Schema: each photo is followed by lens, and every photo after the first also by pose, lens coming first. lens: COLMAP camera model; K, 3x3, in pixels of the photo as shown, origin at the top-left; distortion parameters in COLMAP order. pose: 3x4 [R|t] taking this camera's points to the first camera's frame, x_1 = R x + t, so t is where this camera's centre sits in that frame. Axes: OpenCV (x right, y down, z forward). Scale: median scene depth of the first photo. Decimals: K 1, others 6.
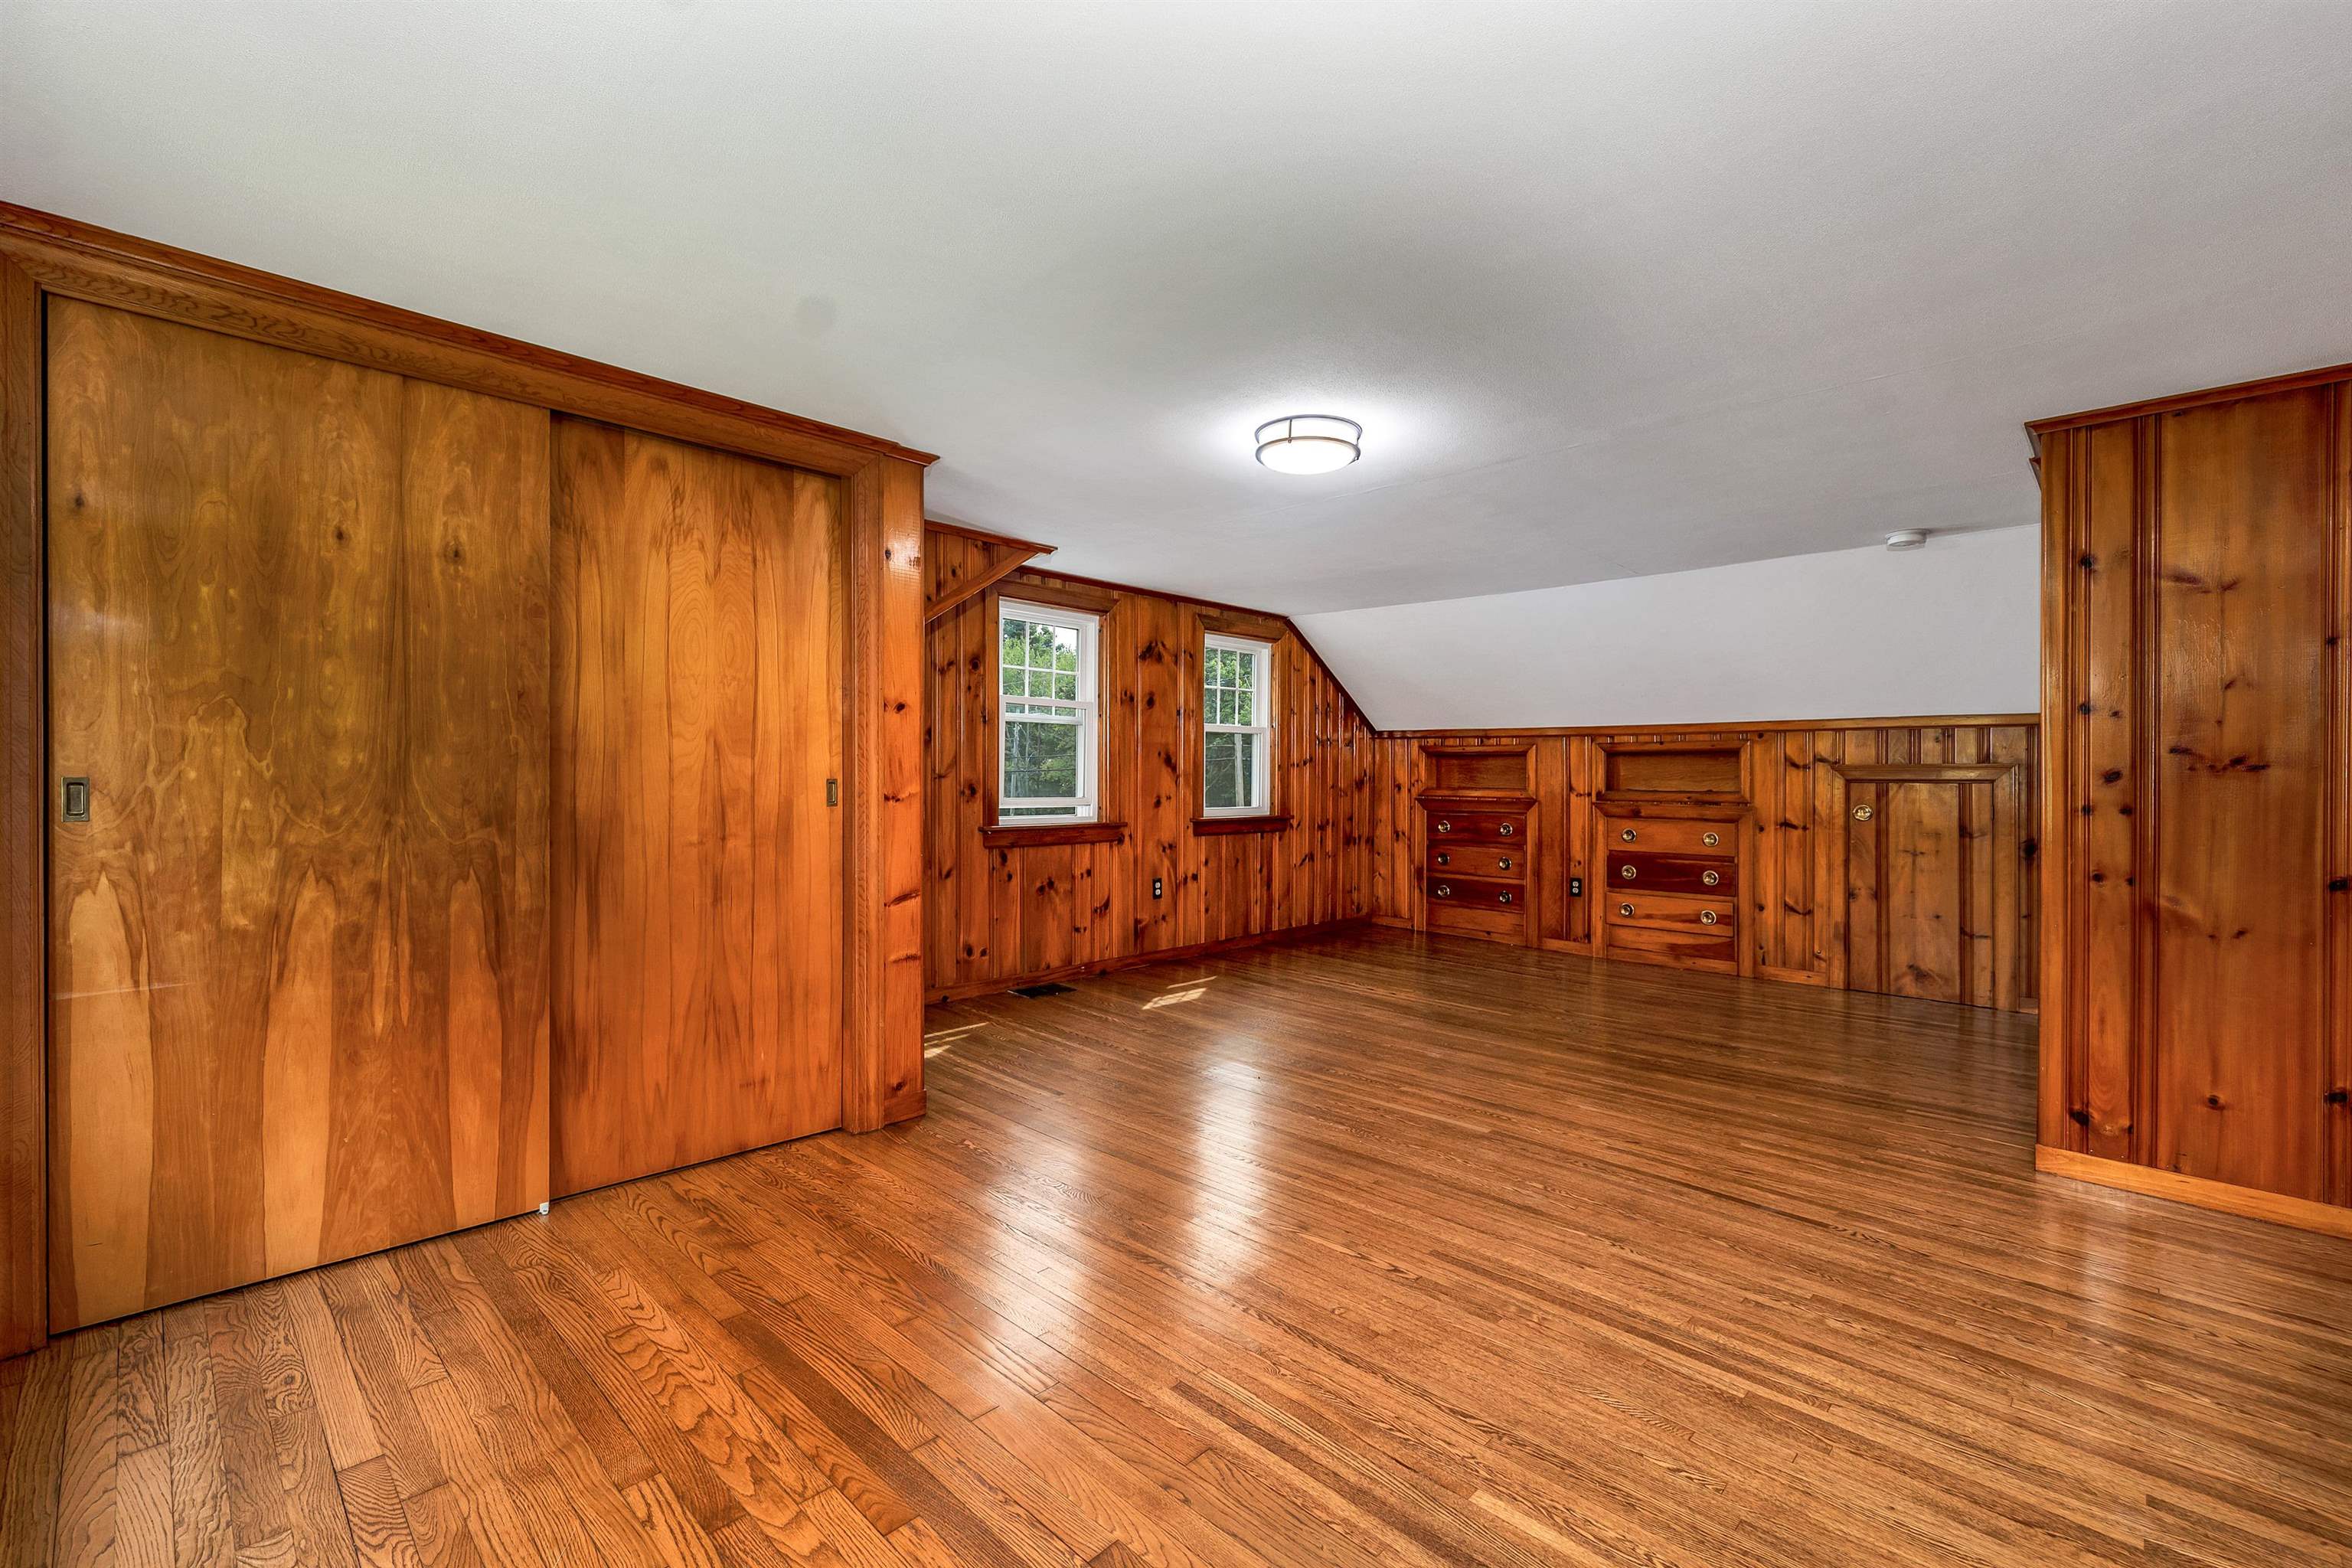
lens RADIAL K [[983.7, 0, 1181.2], [0, 983.7, 774.5], [0, 0, 1]] dist [0.004580, -0.001367]
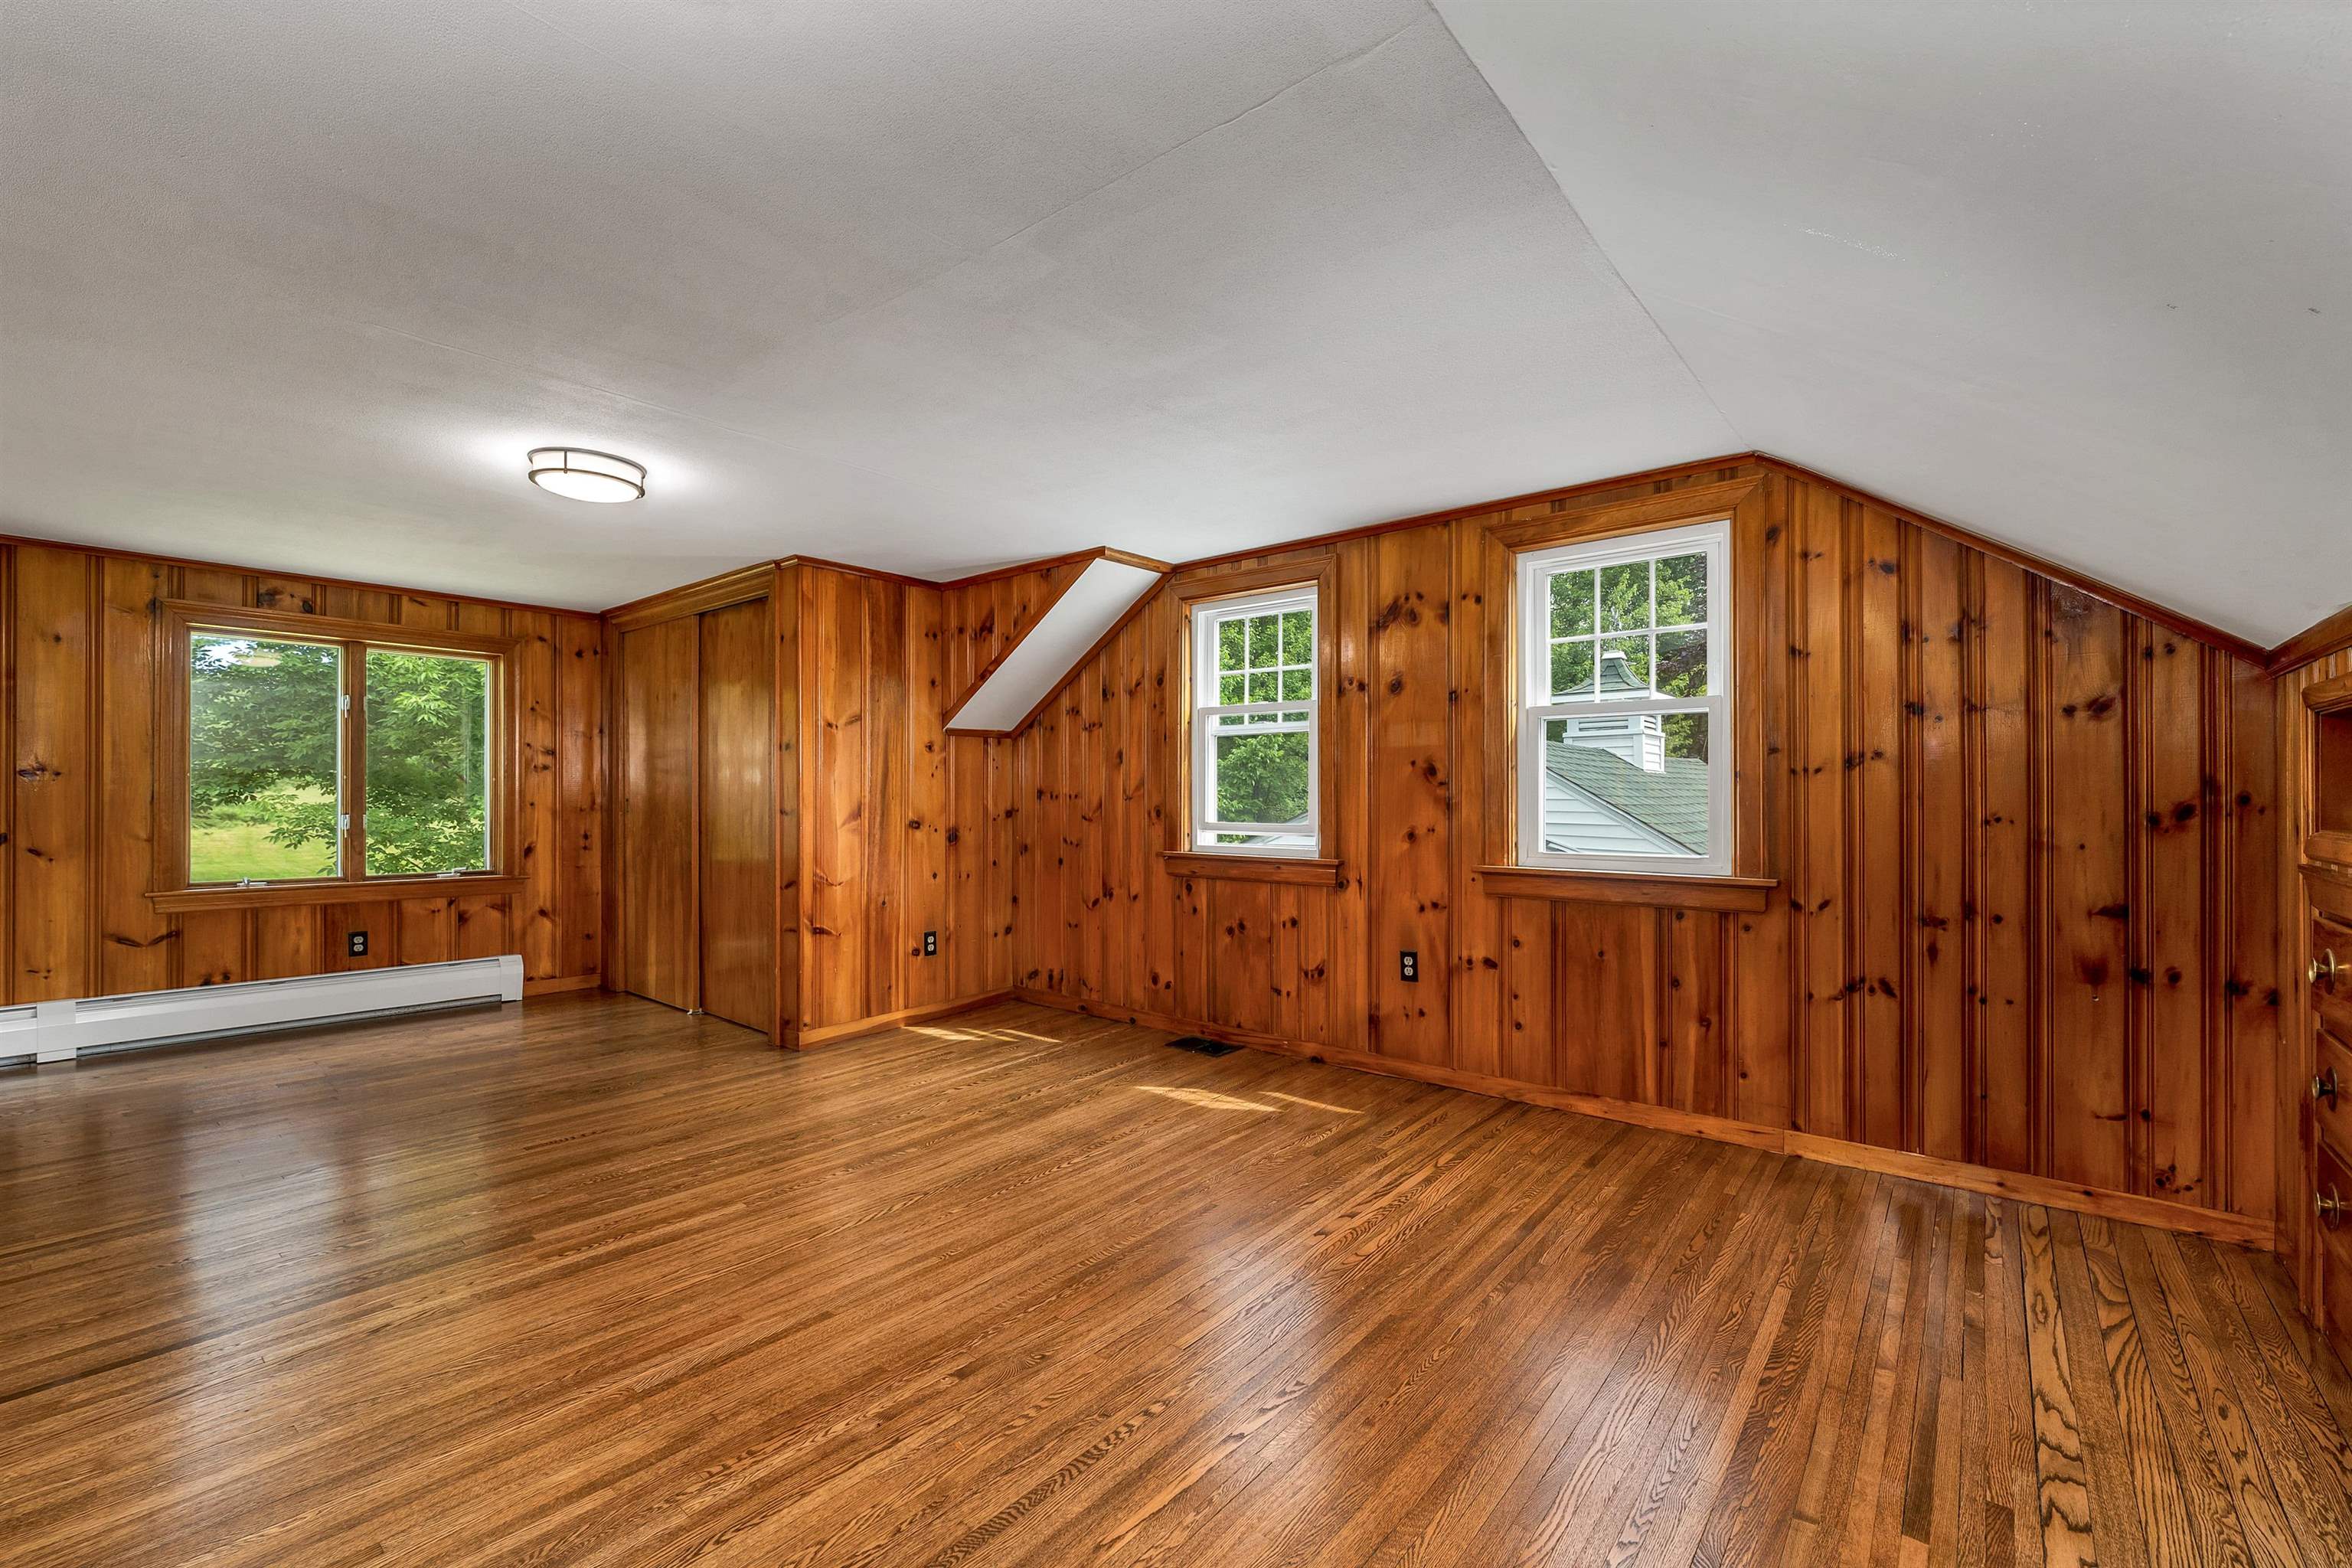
lens RADIAL K [[983.7, 0, 1181.8], [0, 983.7, 800.7], [0, 0, 1]] dist [0.004580, -0.001367]
pose [[0.083894, -0.005040, -0.996462, 0.693302], [0.000603, 0.999987, -0.005008, 0.008237], [0.996475, -0.000181, 0.083896, 0.875556]]
